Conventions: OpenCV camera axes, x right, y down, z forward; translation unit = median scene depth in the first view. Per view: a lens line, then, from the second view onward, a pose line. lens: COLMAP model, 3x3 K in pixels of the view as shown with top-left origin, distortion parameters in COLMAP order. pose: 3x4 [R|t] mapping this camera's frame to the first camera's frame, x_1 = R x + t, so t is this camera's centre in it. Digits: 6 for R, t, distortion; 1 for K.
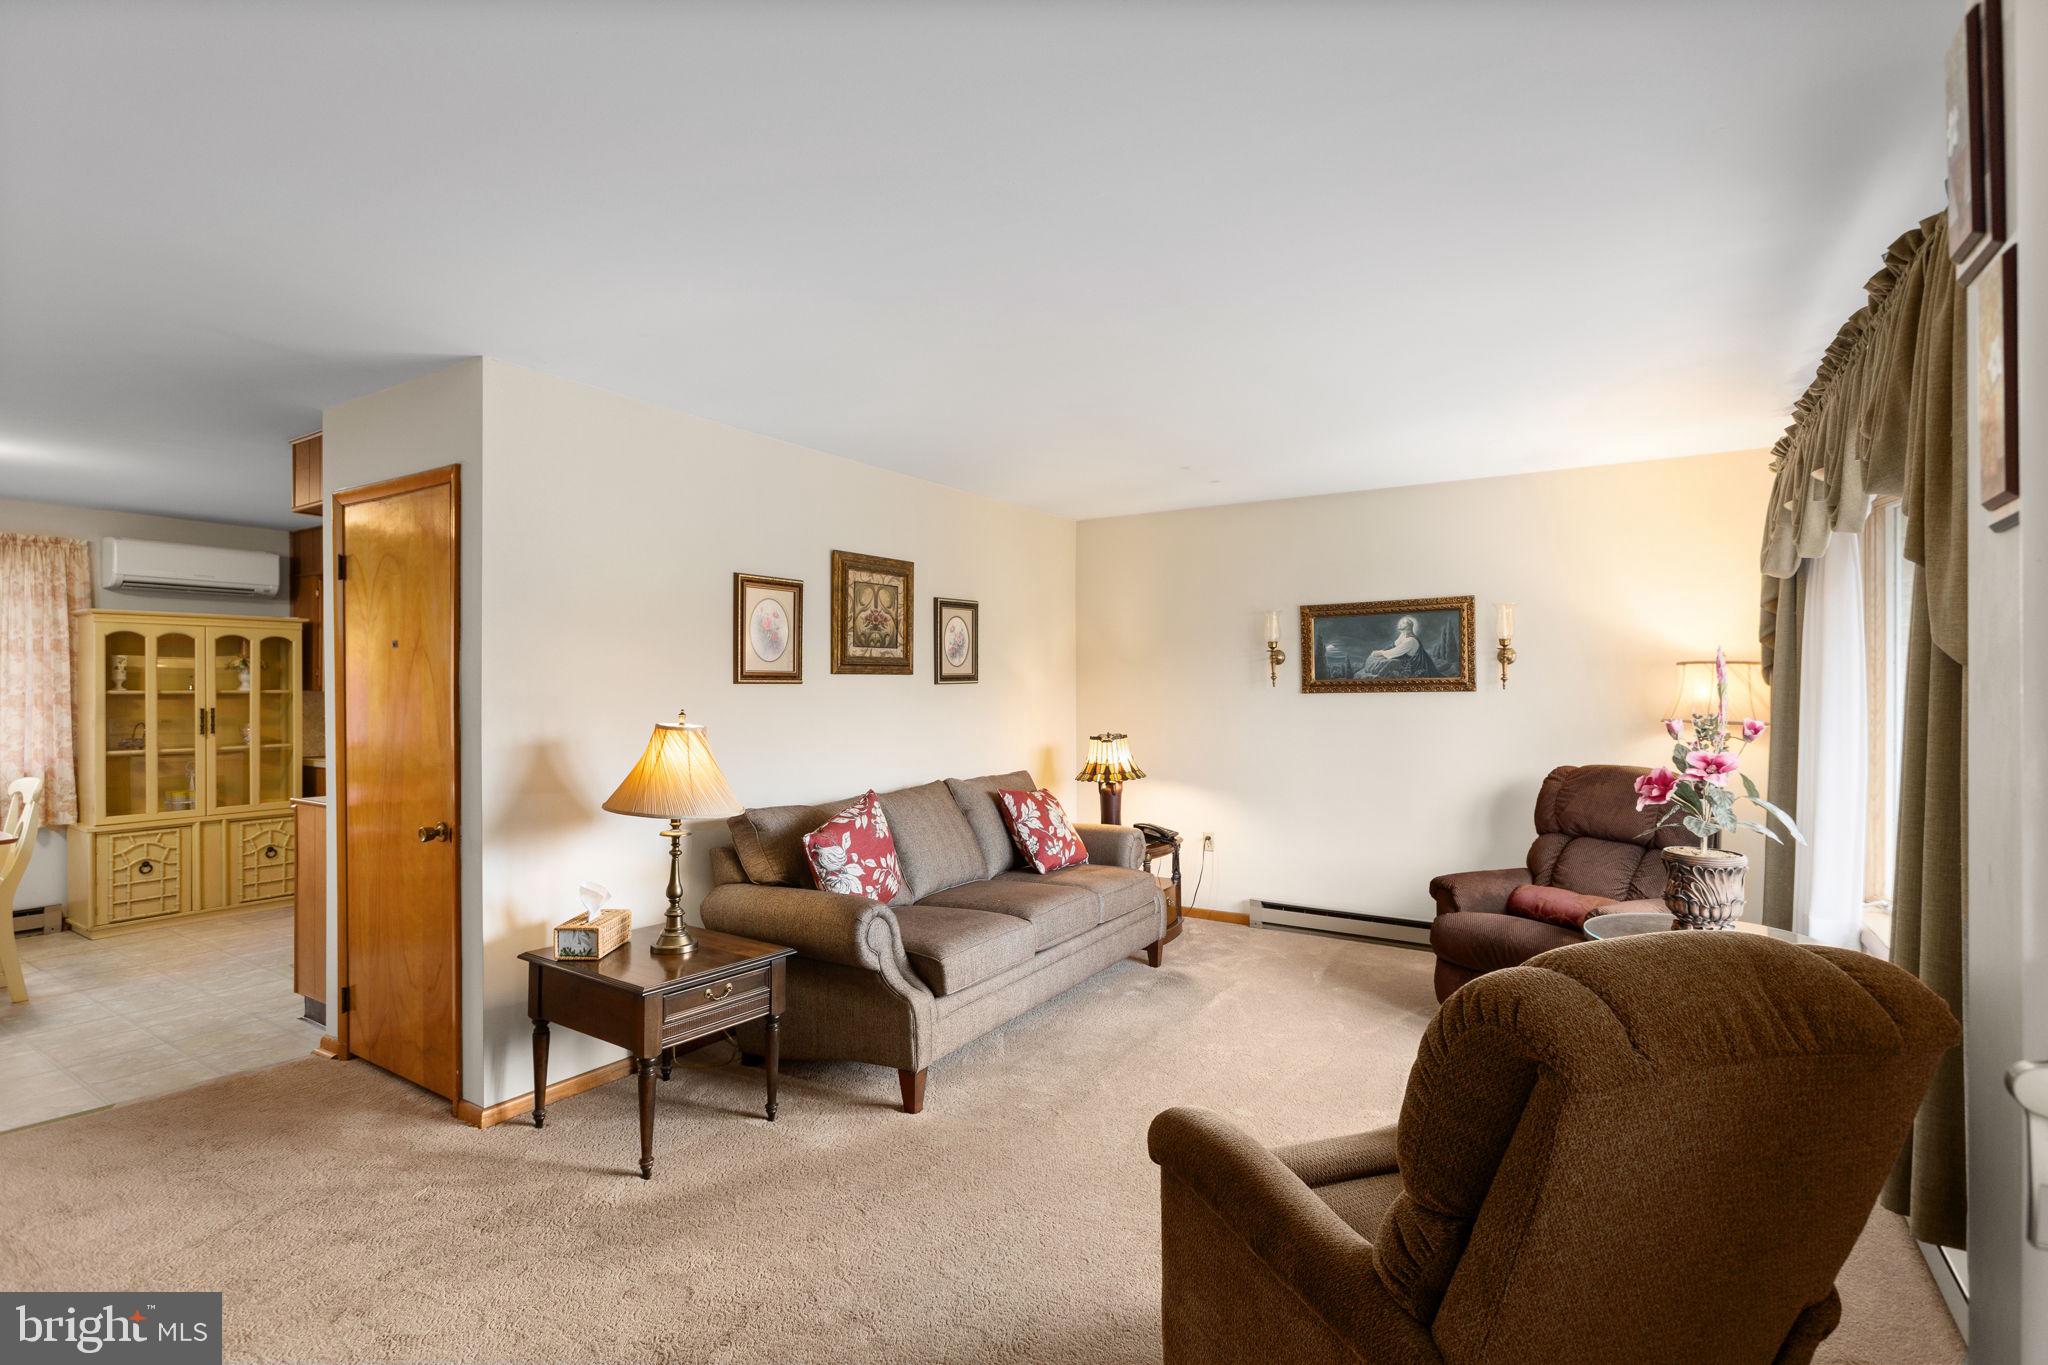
lens RADIAL K [[945.3, 0, 1024.0], [0, 945.3, 682.5], [0, 0, 1]] dist [0.000038, 0.000152]
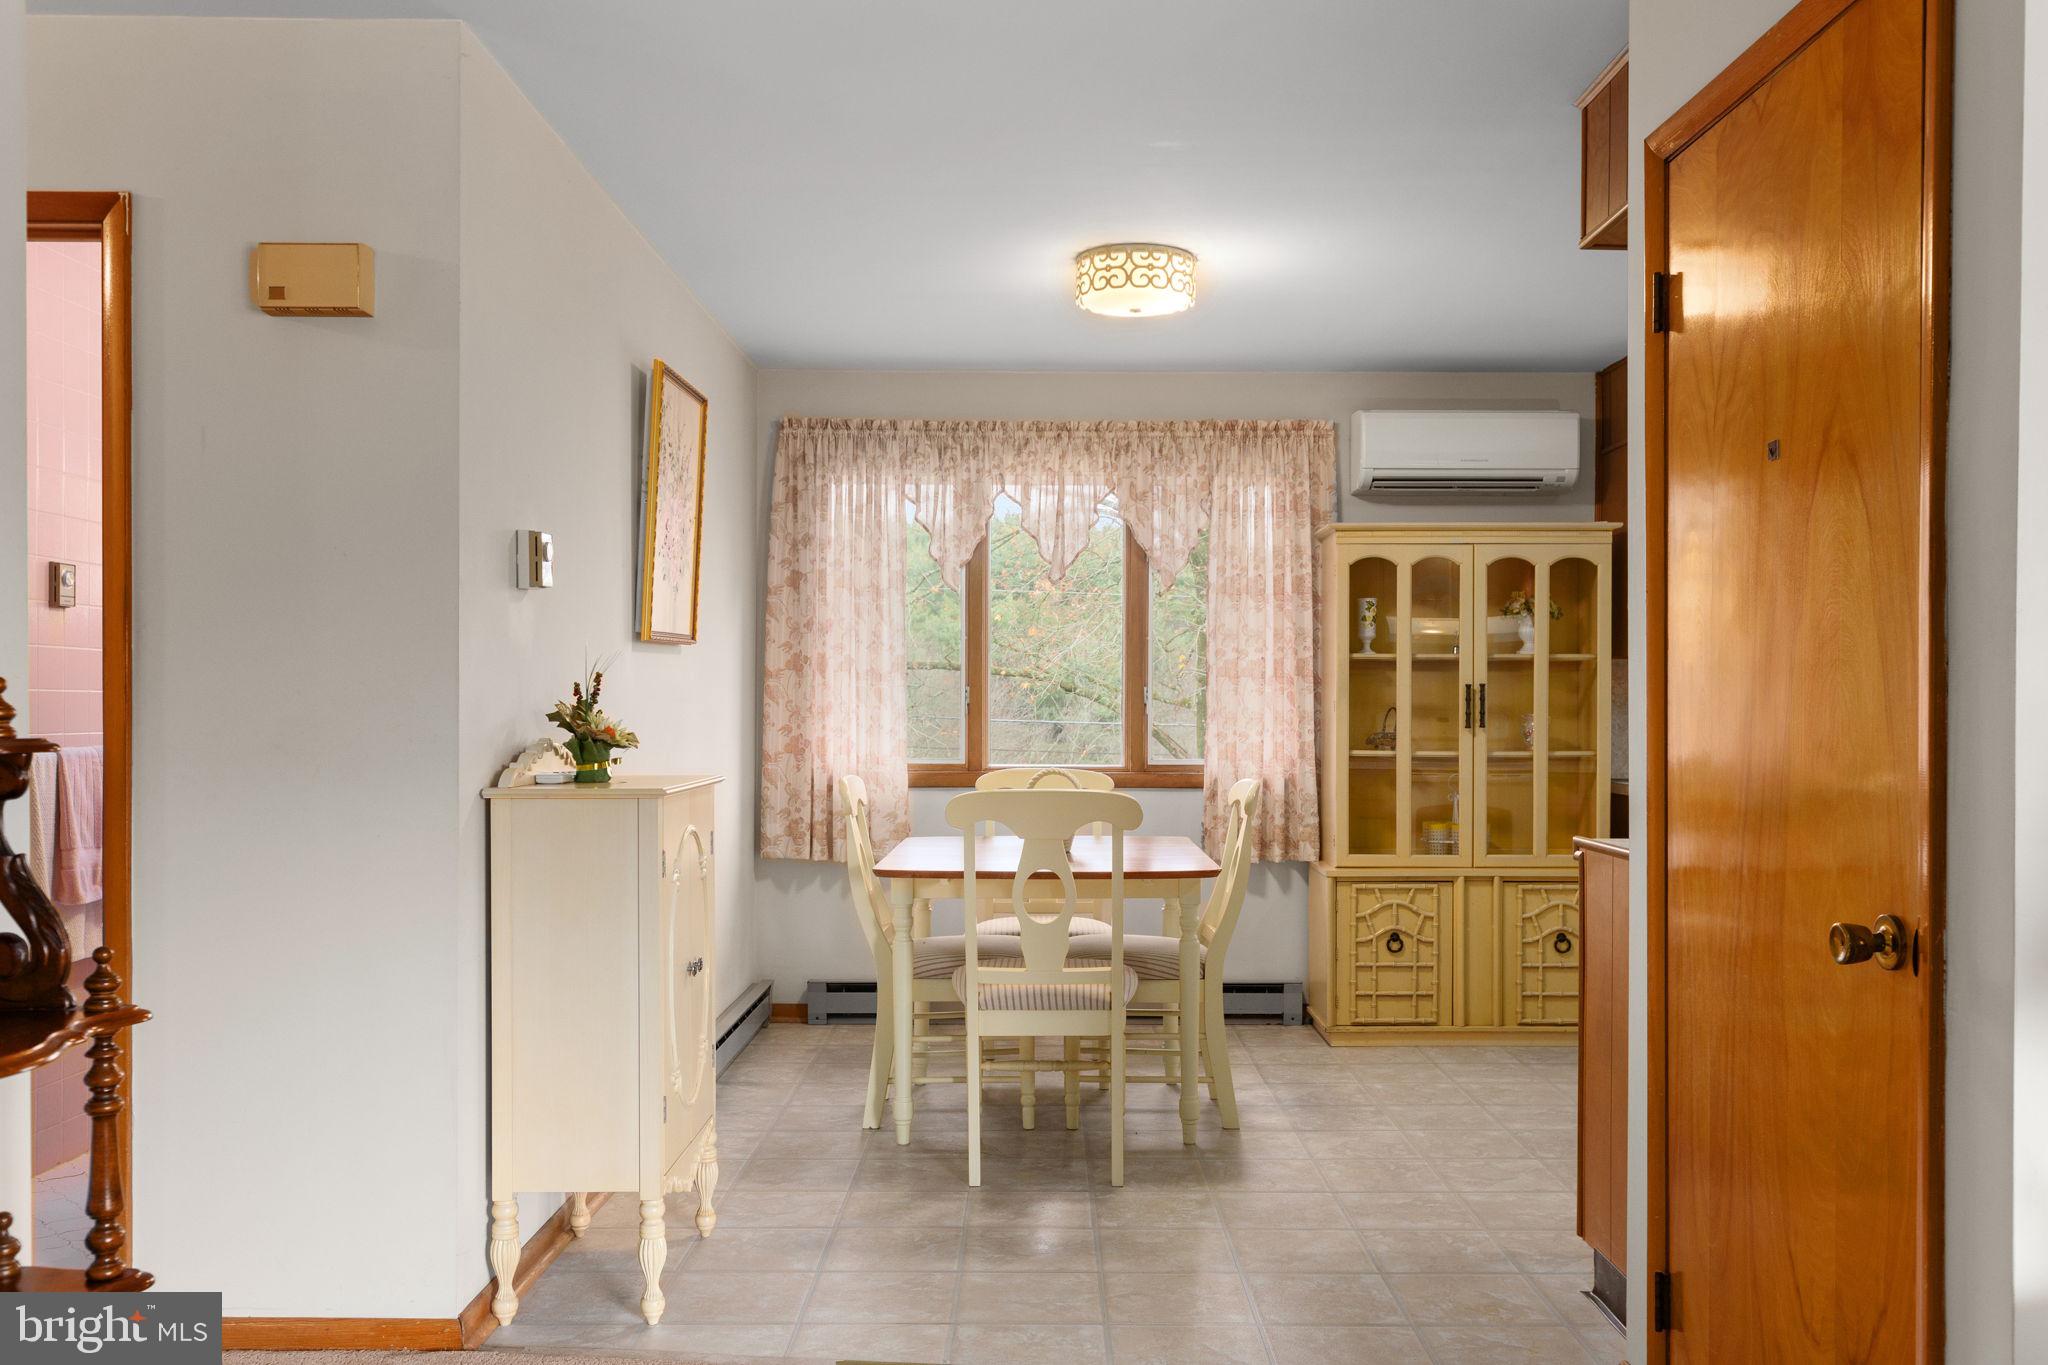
lens RADIAL K [[1867.3, 0, 1024.0], [0, 1867.3, 682.5], [0, 0, 1]] dist [-0.000650, 0.004355]
pose [[0.571757, 0.009039, -0.820373, -0.074717], [-0.004818, 0.999959, 0.007660, 0.018716], [0.820409, -0.000427, 0.571777, 0.109191]]
